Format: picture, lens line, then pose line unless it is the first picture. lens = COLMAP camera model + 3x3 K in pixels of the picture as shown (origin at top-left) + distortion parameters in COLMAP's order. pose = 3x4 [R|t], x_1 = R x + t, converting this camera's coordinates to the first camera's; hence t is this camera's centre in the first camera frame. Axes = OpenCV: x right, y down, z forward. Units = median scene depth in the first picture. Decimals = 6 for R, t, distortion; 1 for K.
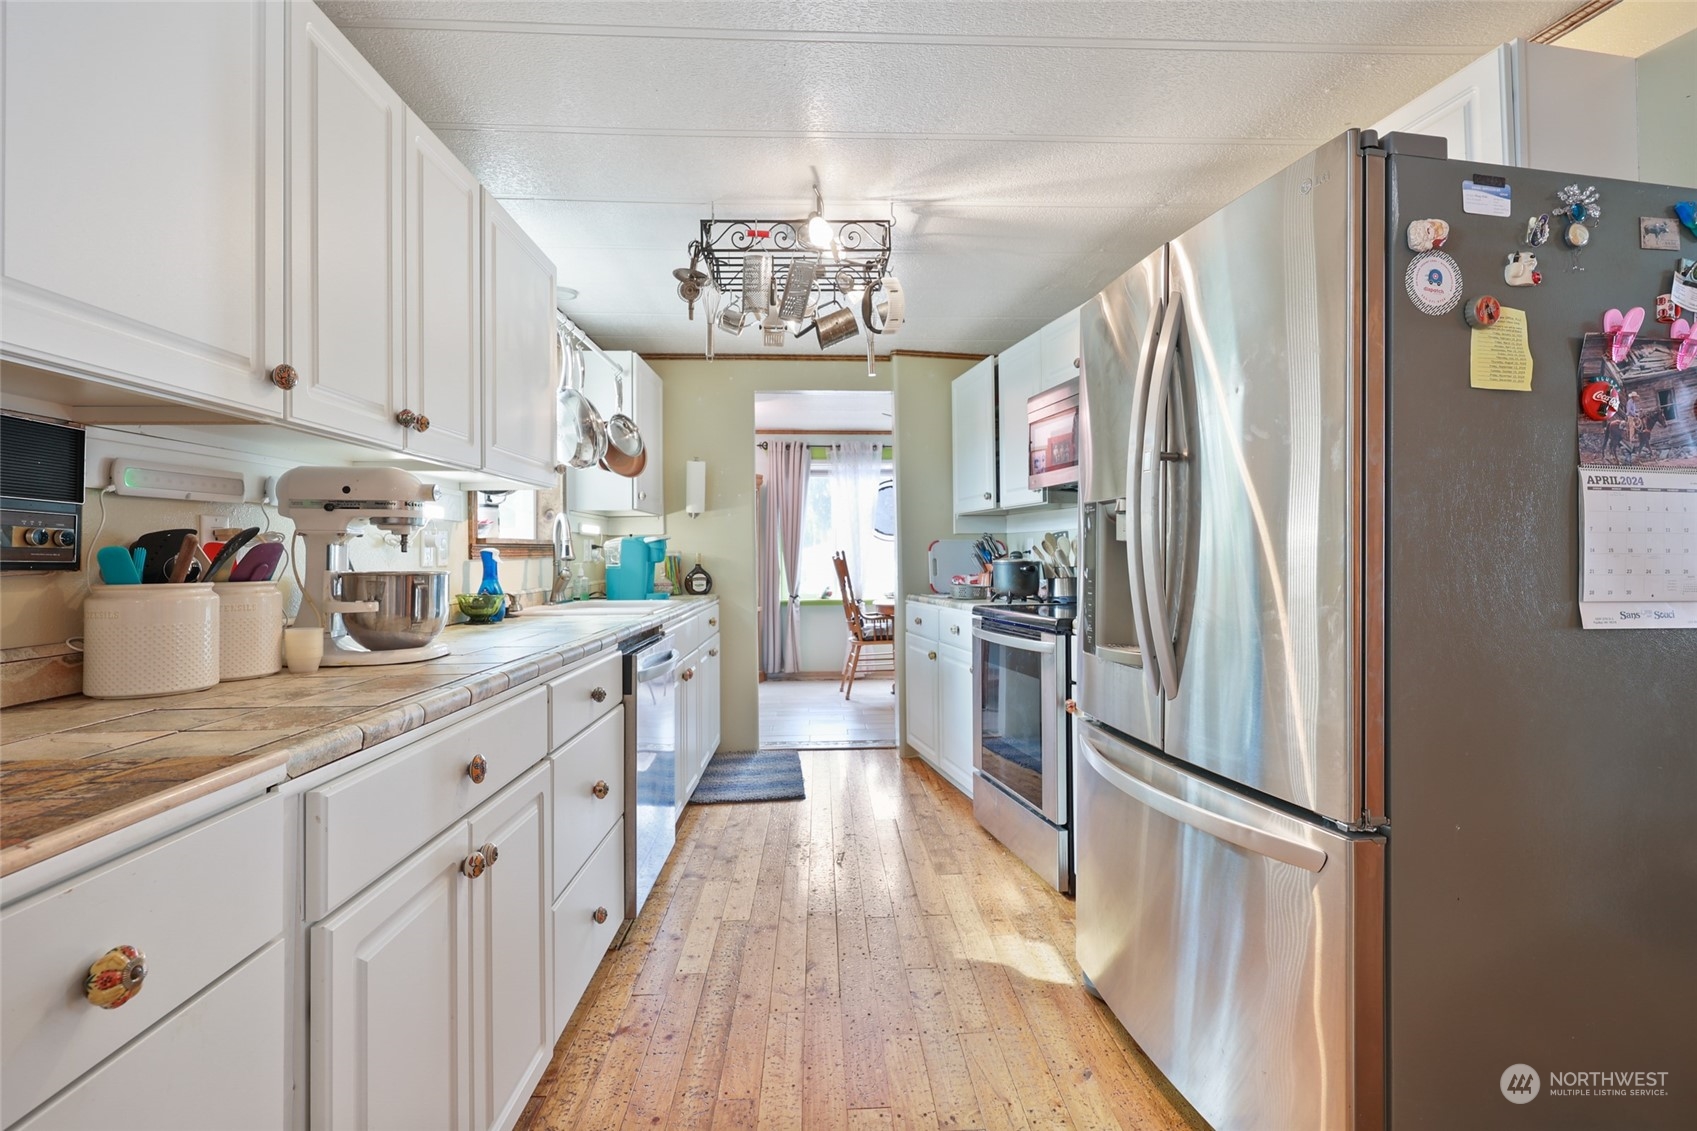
lens RADIAL K [[792.2, 0, 853.8], [0, 792.2, 552.4], [0, 0, 1]] dist [-0.010531, 0.000496]
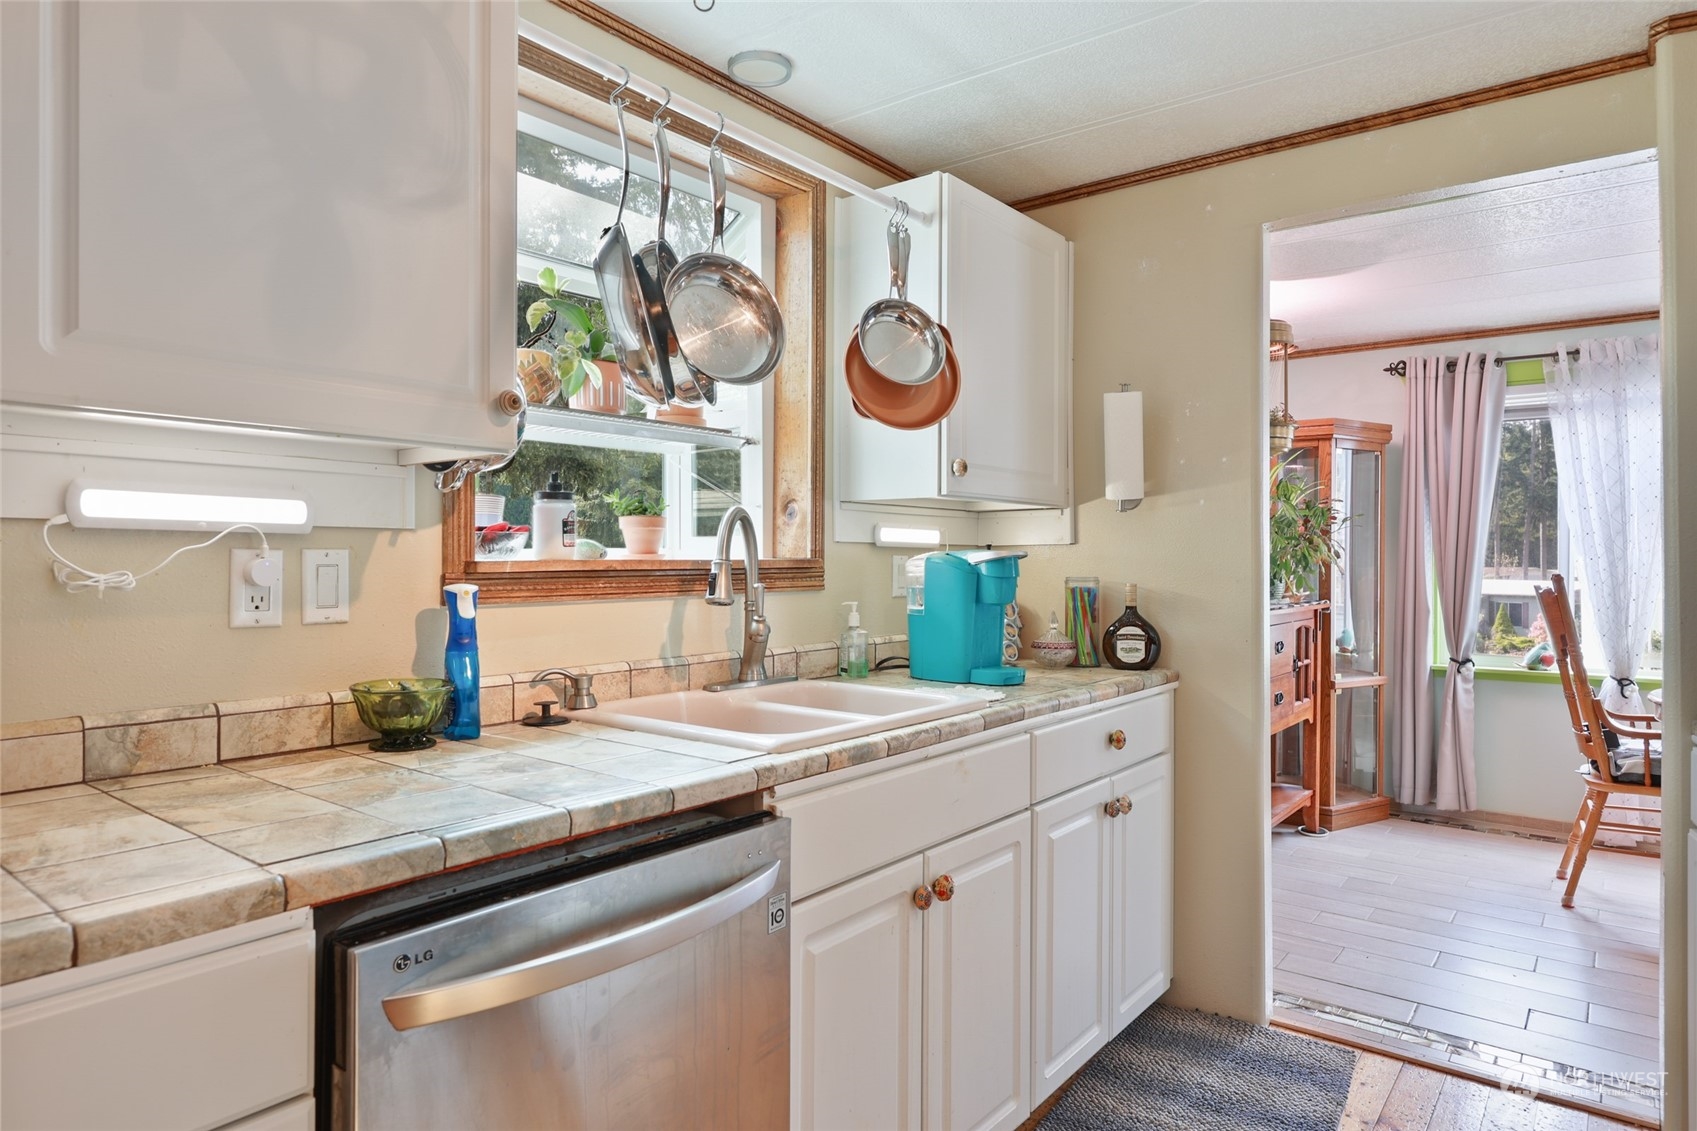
lens RADIAL K [[999.1, 0, 856.9], [0, 999.1, 558.3], [0, 0, 1]] dist [0.006246, -0.000294]
pose [[0.762488, 0.009767, -0.646929, 0.114781], [-0.008253, 0.999952, 0.005369, -0.026293], [0.646950, 0.001246, 0.762531, 0.694601]]
